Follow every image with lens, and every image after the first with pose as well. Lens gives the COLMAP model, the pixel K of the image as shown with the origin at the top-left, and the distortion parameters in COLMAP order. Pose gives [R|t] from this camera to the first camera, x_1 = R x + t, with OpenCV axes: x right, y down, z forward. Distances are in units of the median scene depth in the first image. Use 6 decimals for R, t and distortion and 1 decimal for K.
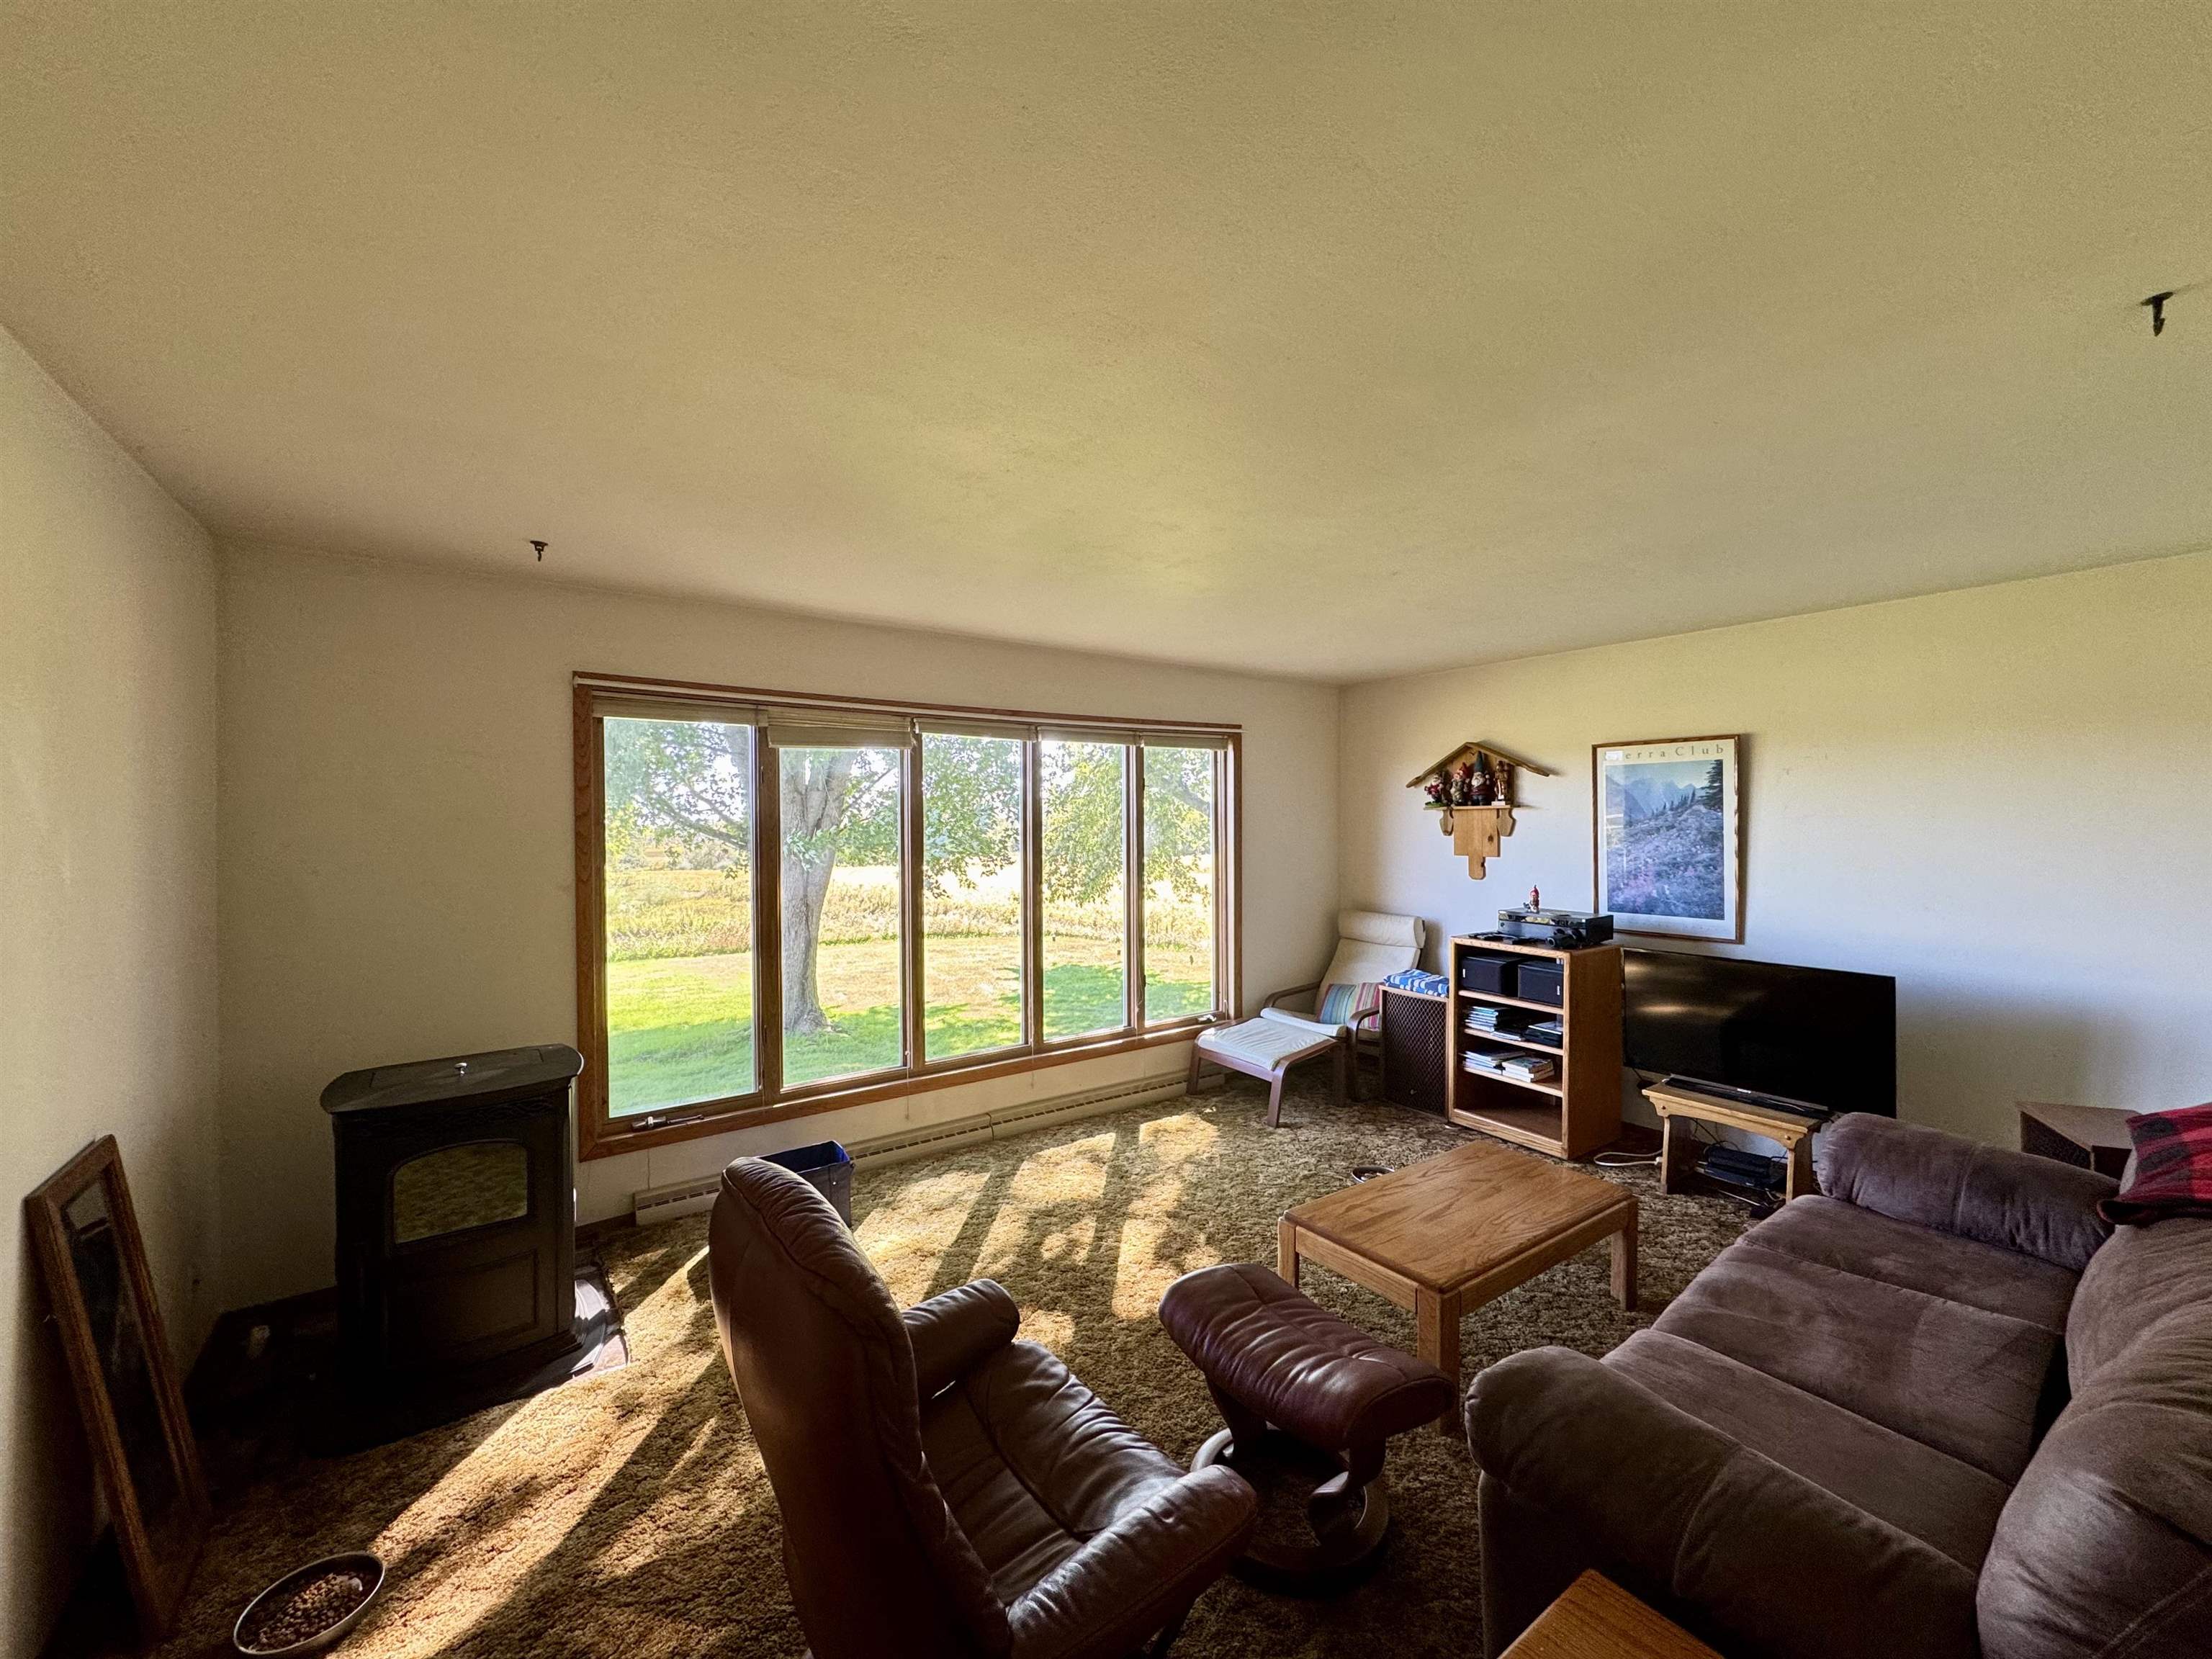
lens RADIAL K [[878.9, 0, 1101.2], [0, 878.9, 832.5], [0, 0, 1]] dist [-0.001307, 0.001153]
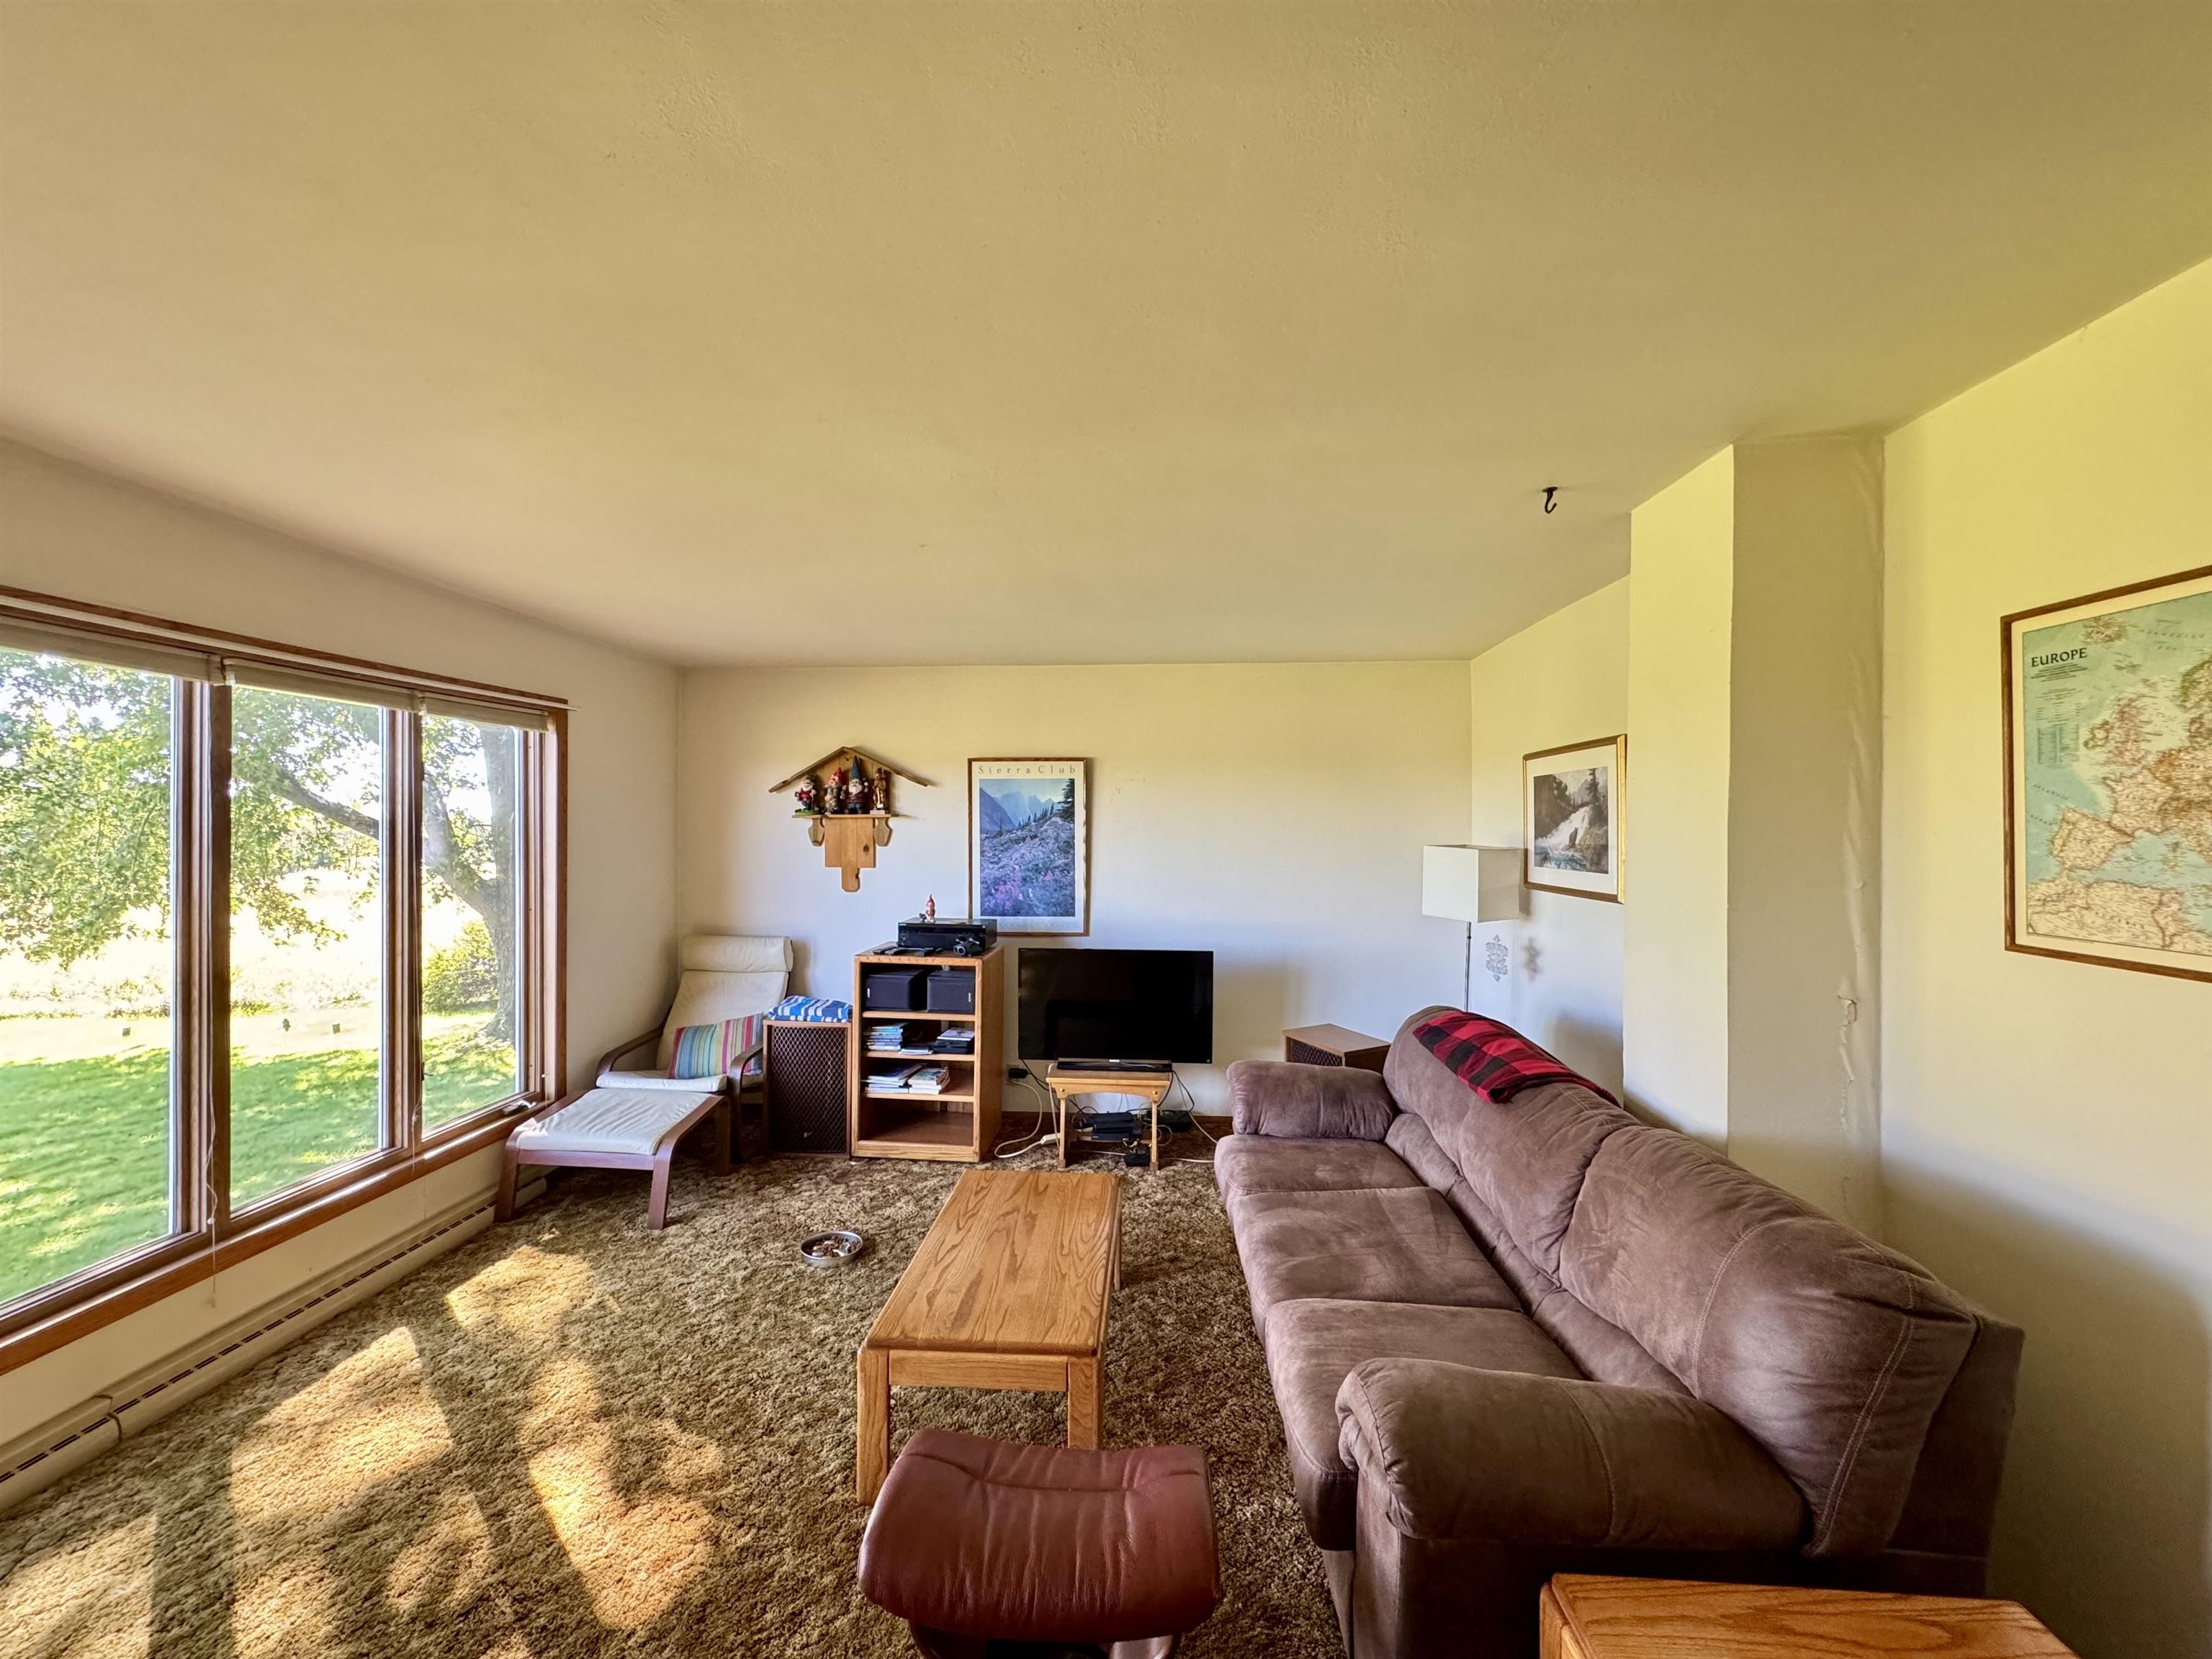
lens RADIAL K [[878.9, 0, 1103.3], [0, 878.9, 829.2], [0, 0, 1]] dist [-0.001307, 0.001153]
pose [[0.632317, 0.007444, 0.774674, -0.160287], [0.004932, 0.999895, -0.013634, -0.000058], [-0.774694, 0.012442, 0.632214, 0.220486]]
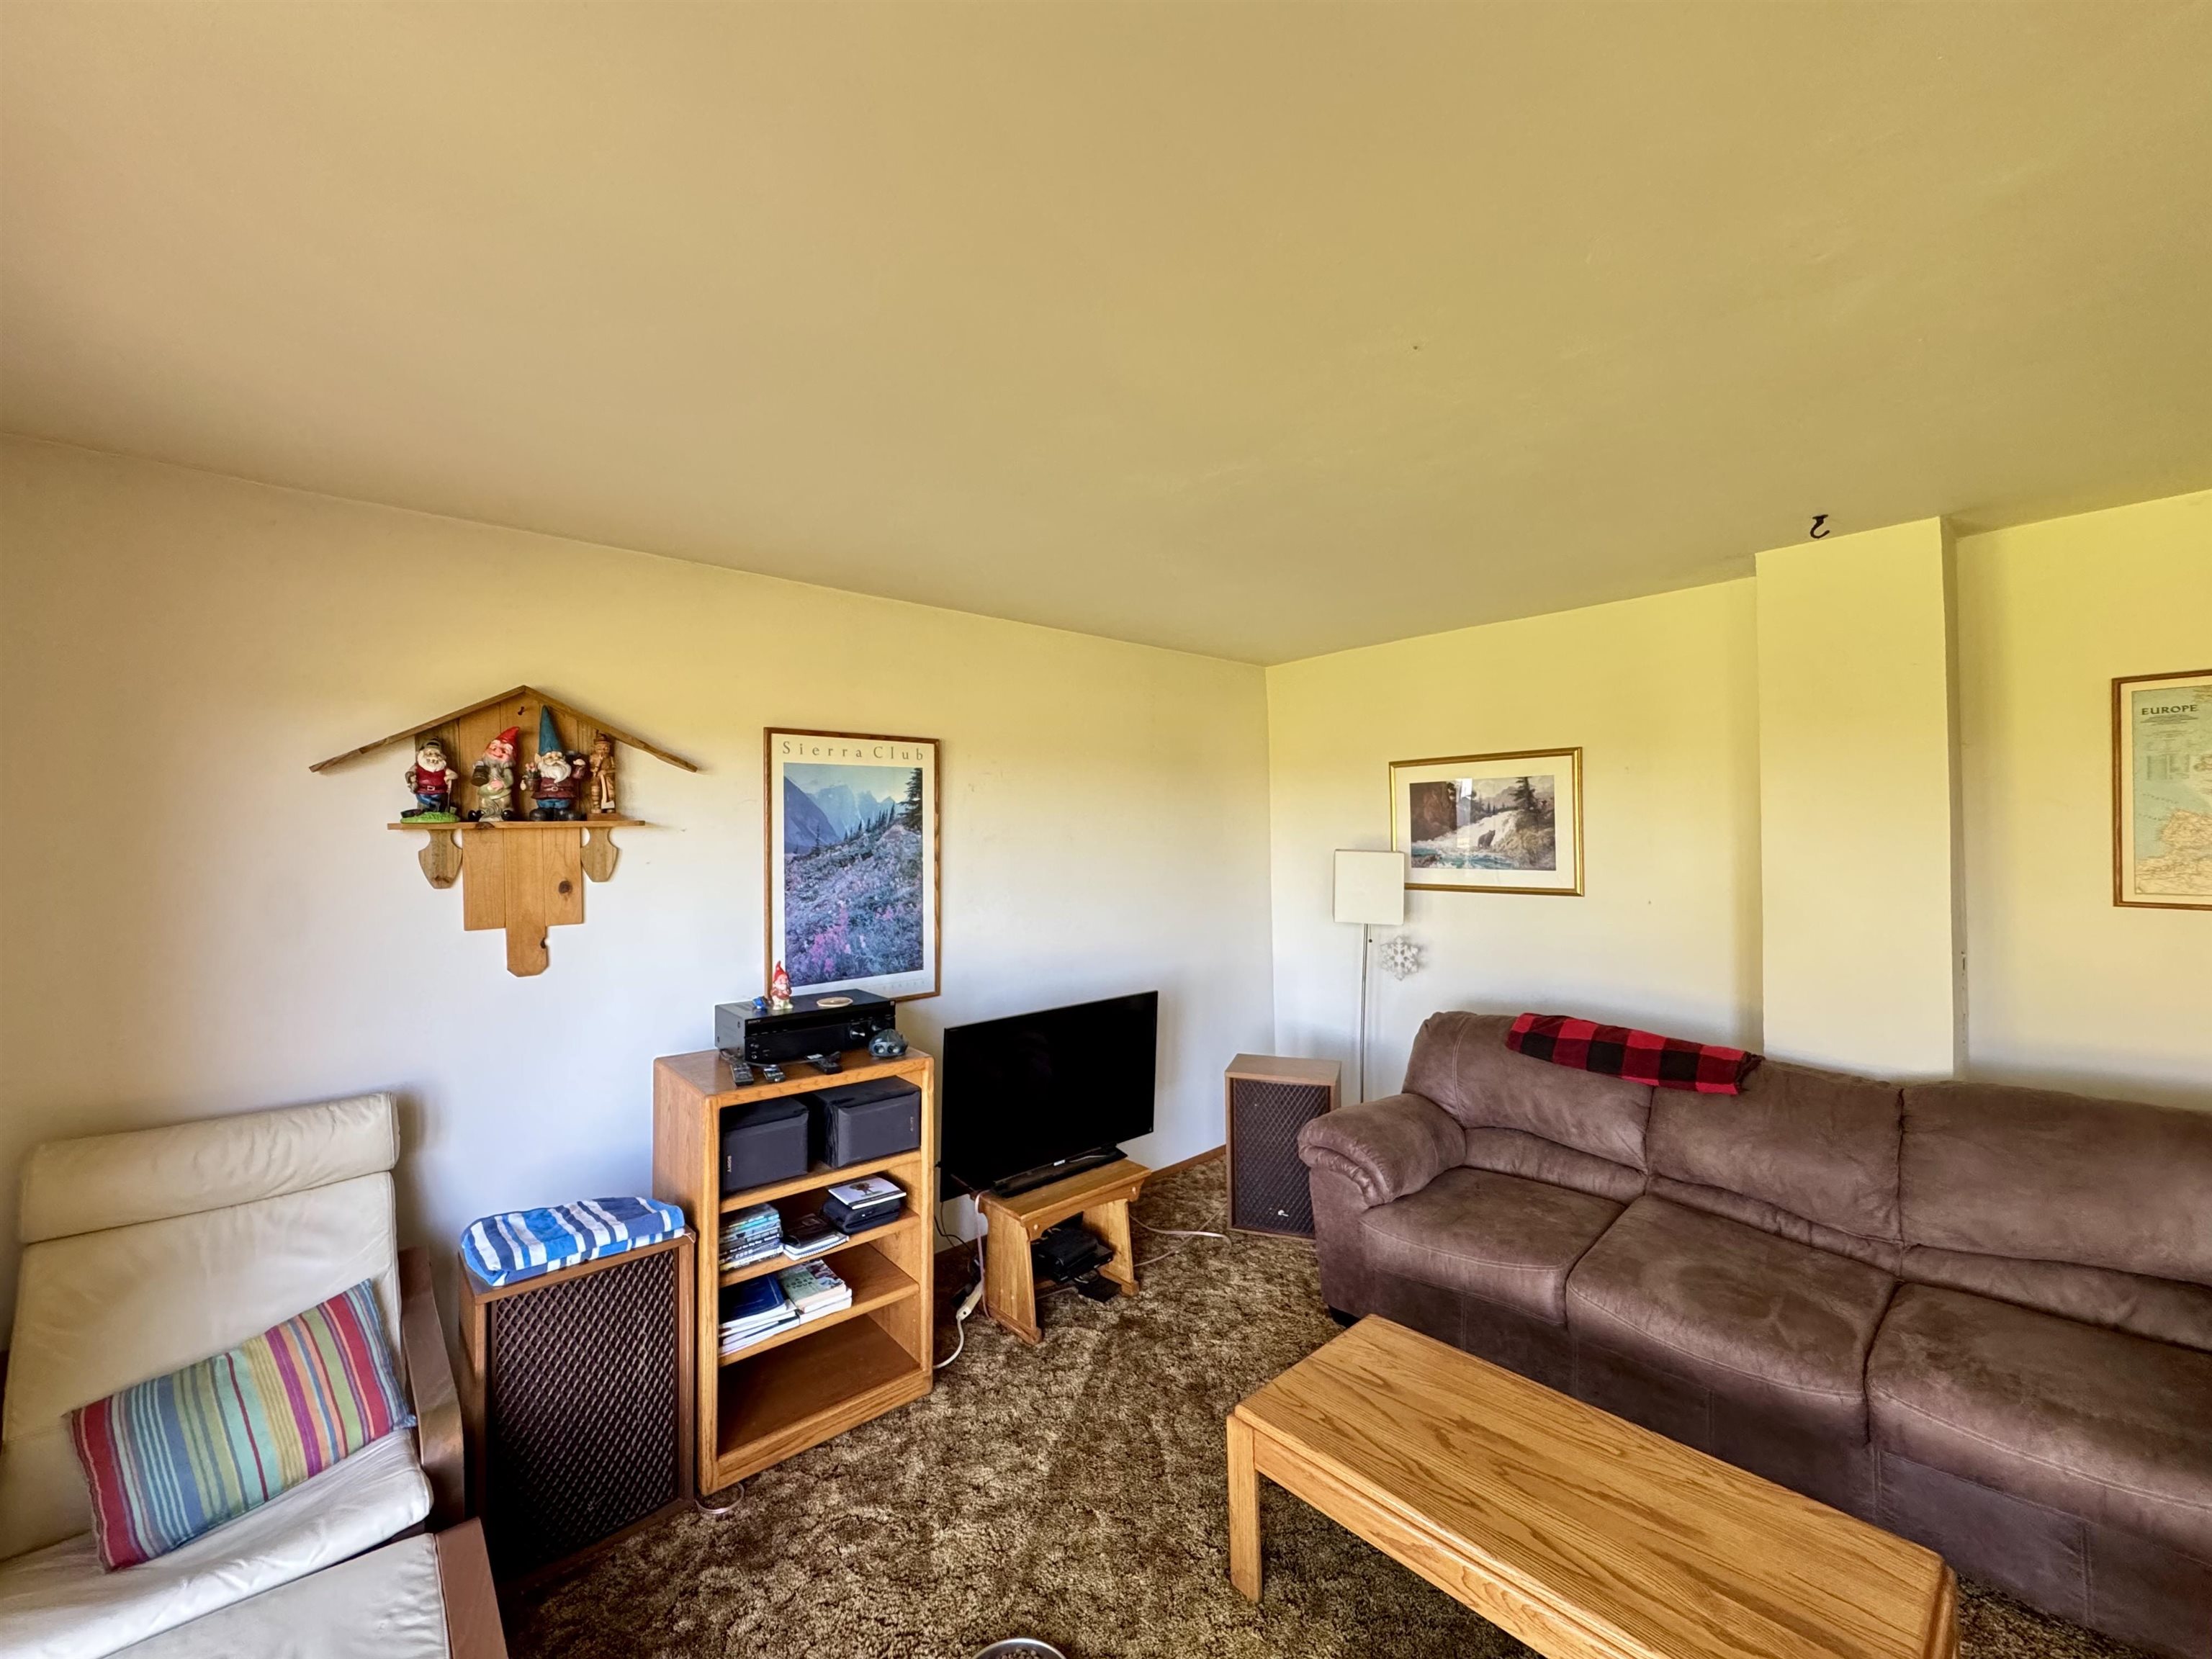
lens RADIAL K [[878.9, 0, 1100.6], [0, 878.9, 829.6], [0, 0, 1]] dist [-0.001307, 0.001153]
pose [[-0.115582, 0.014567, 0.993191, -0.098378], [0.030041, 0.999486, -0.011163, -0.013005], [-0.992844, 0.028546, -0.115960, 0.876897]]
